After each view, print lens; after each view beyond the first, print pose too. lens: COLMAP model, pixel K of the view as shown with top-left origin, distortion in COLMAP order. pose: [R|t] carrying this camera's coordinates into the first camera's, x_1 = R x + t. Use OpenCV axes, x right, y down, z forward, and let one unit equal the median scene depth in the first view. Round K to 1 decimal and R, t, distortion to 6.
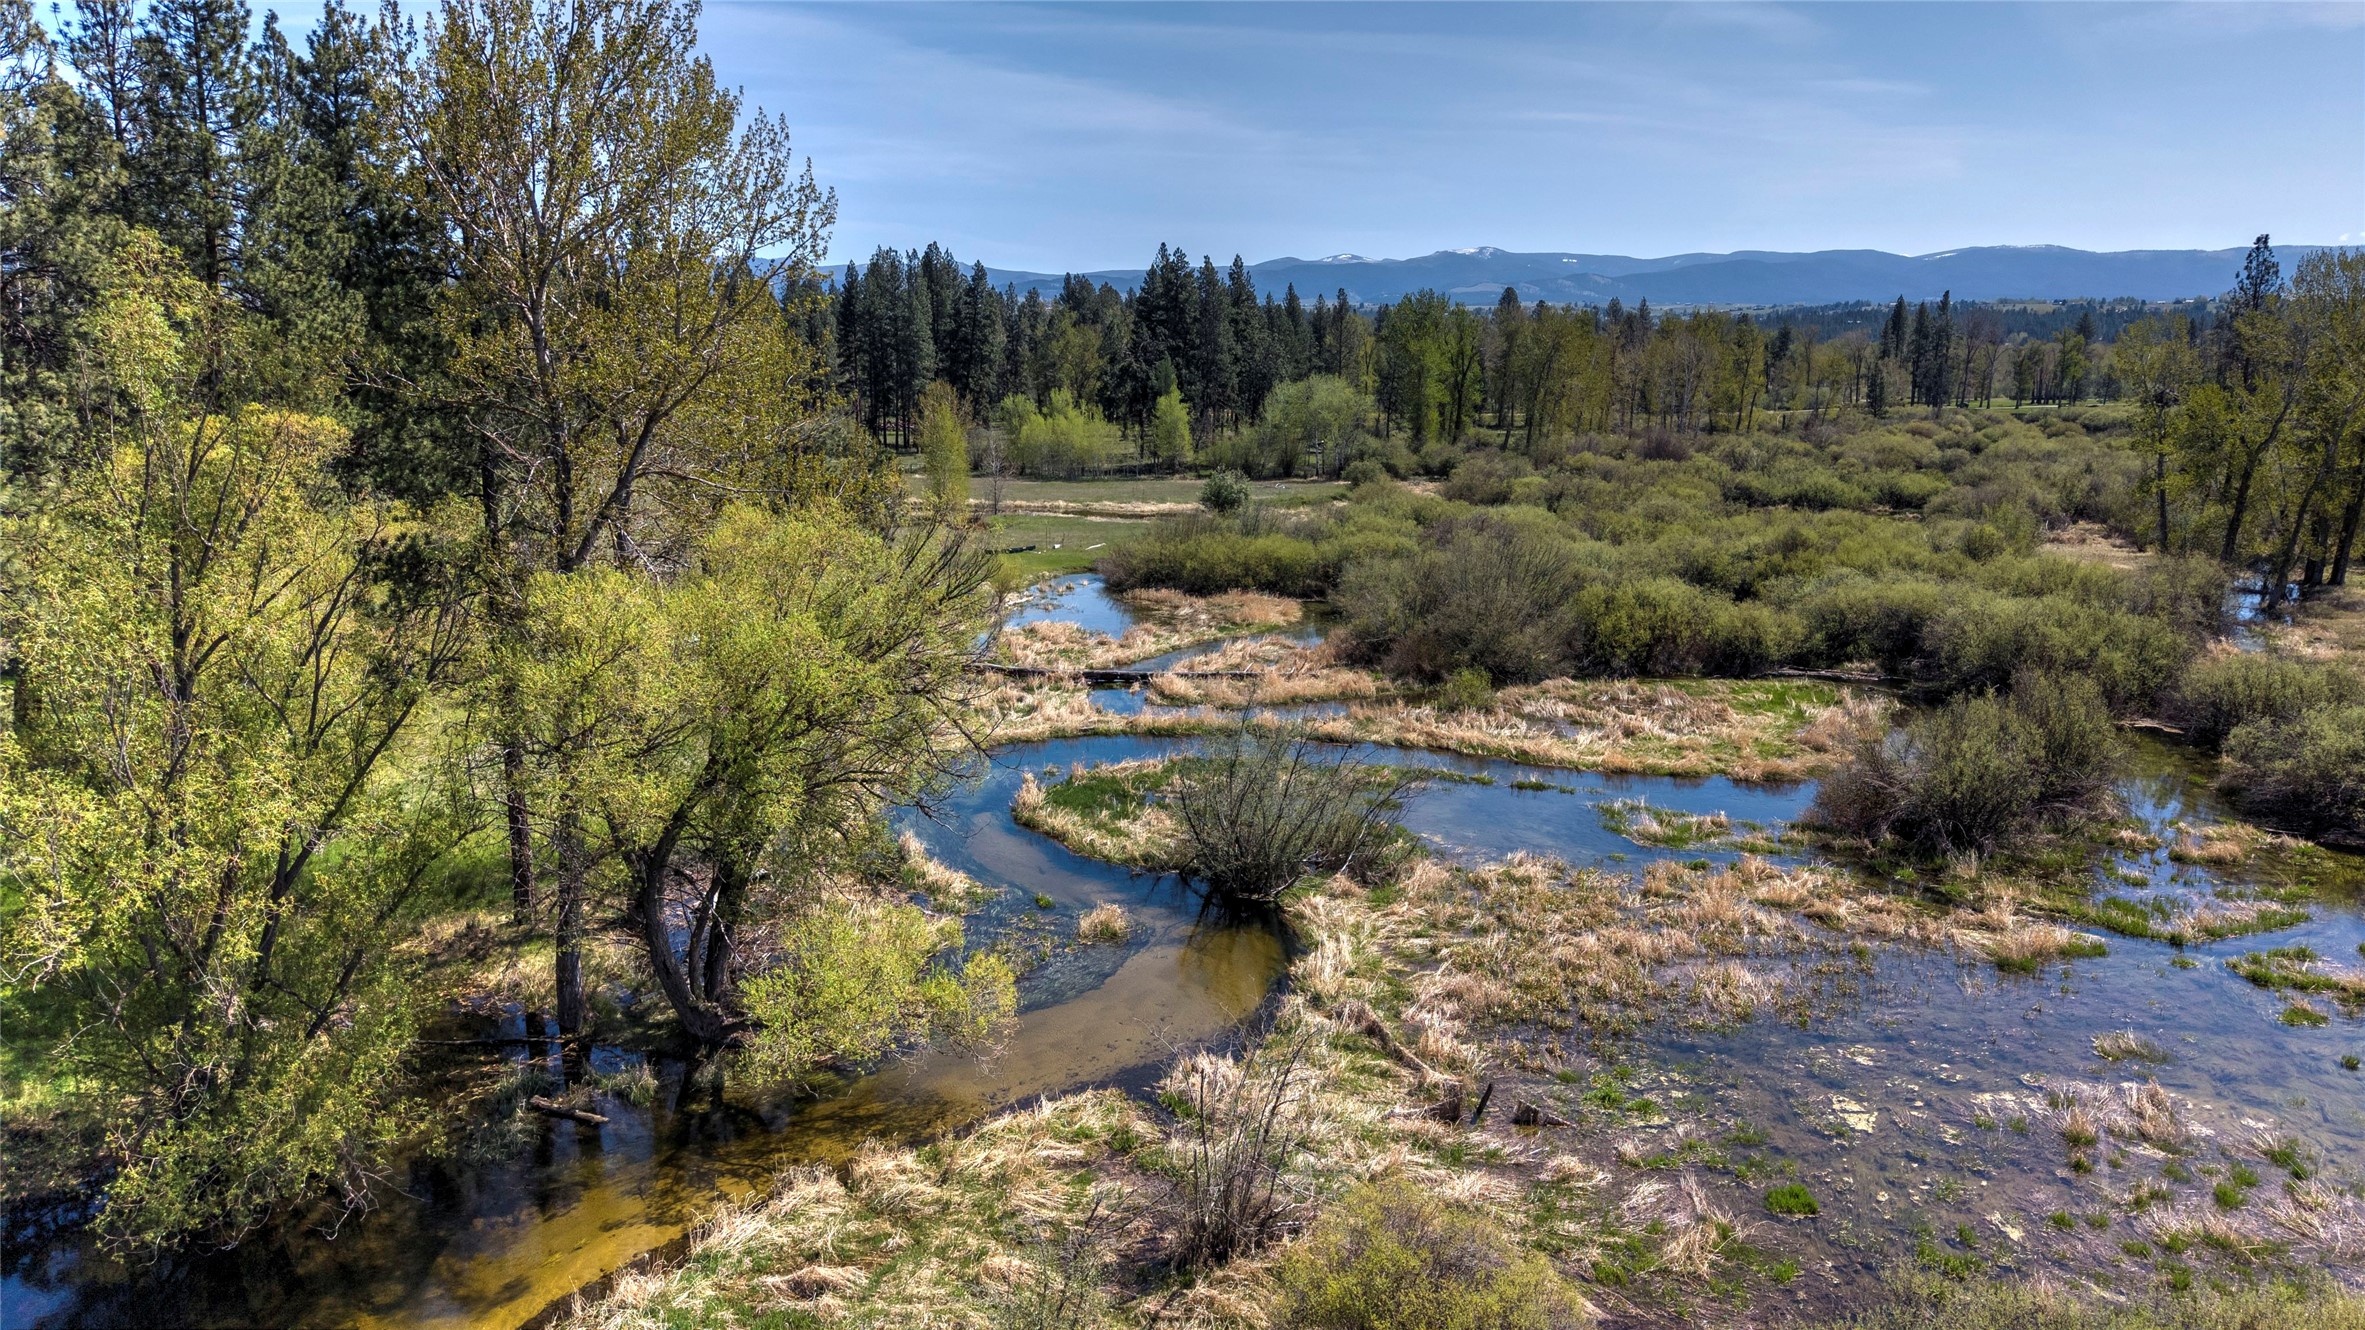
lens RADIAL K [[1499.3, 0, 1186.6], [0, 1499.3, 675.0], [0, 0, 1]] dist [0.086298, -0.134959]
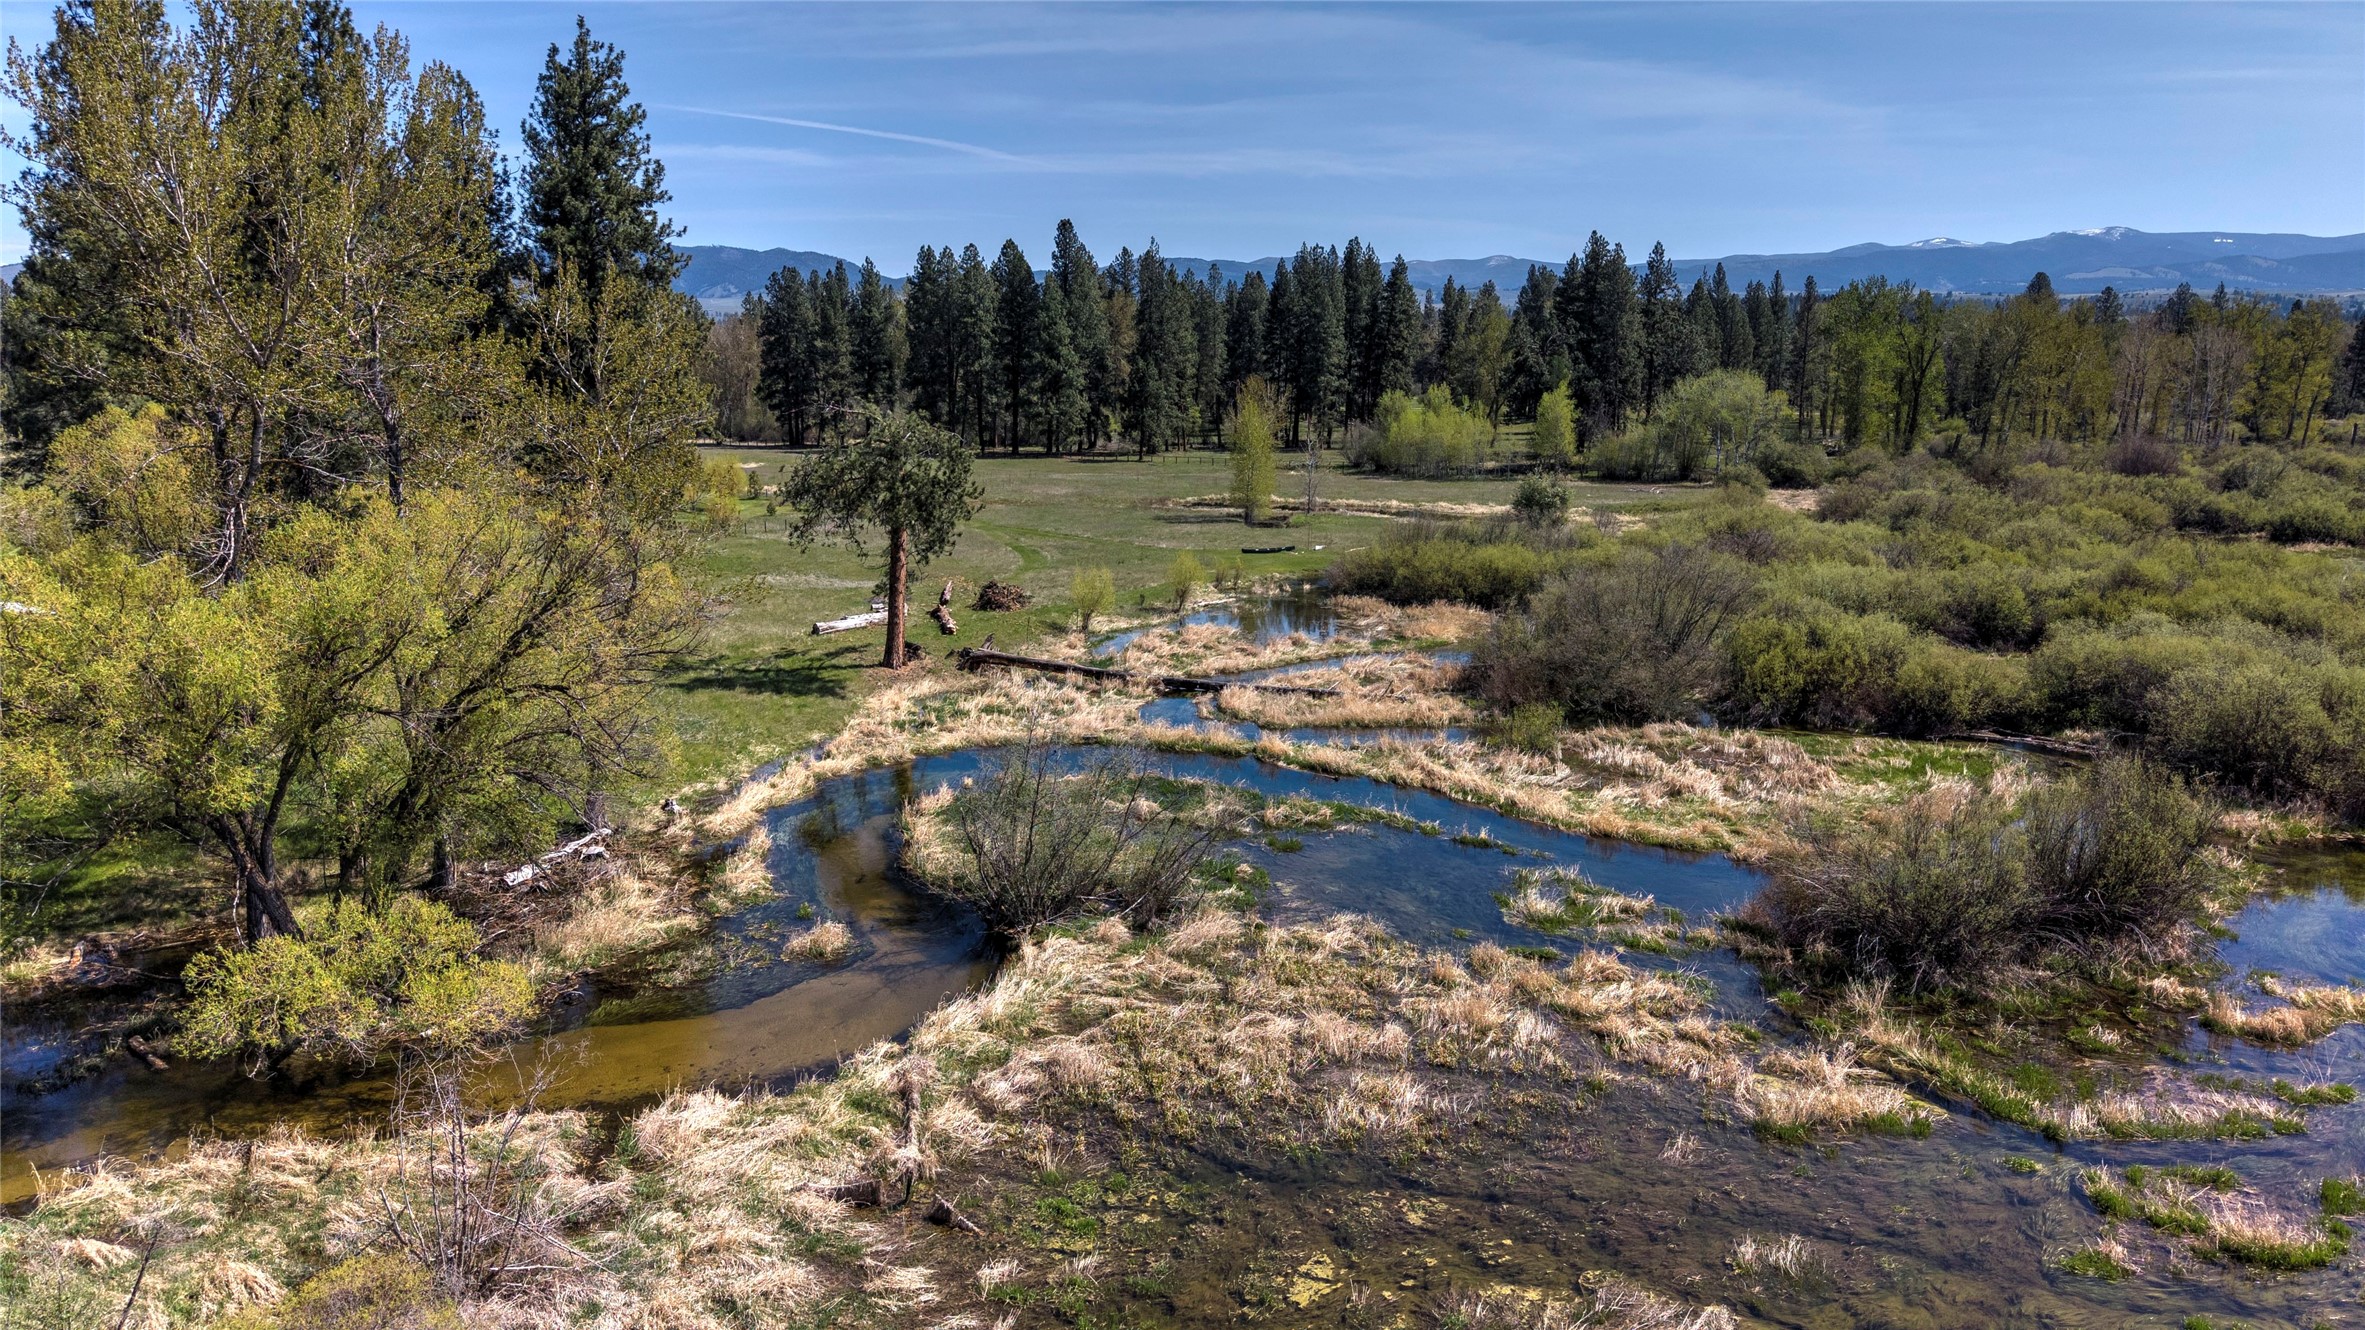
lens RADIAL K [[1499.3, 0, 1186.6], [0, 1499.3, 675.0], [0, 0, 1]] dist [0.086298, -0.134959]
pose [[0.951504, 0.065695, -0.300541, 0.215370], [-0.064772, 0.997815, 0.013043, -0.016459], [0.300741, 0.007056, 0.953680, 0.069935]]
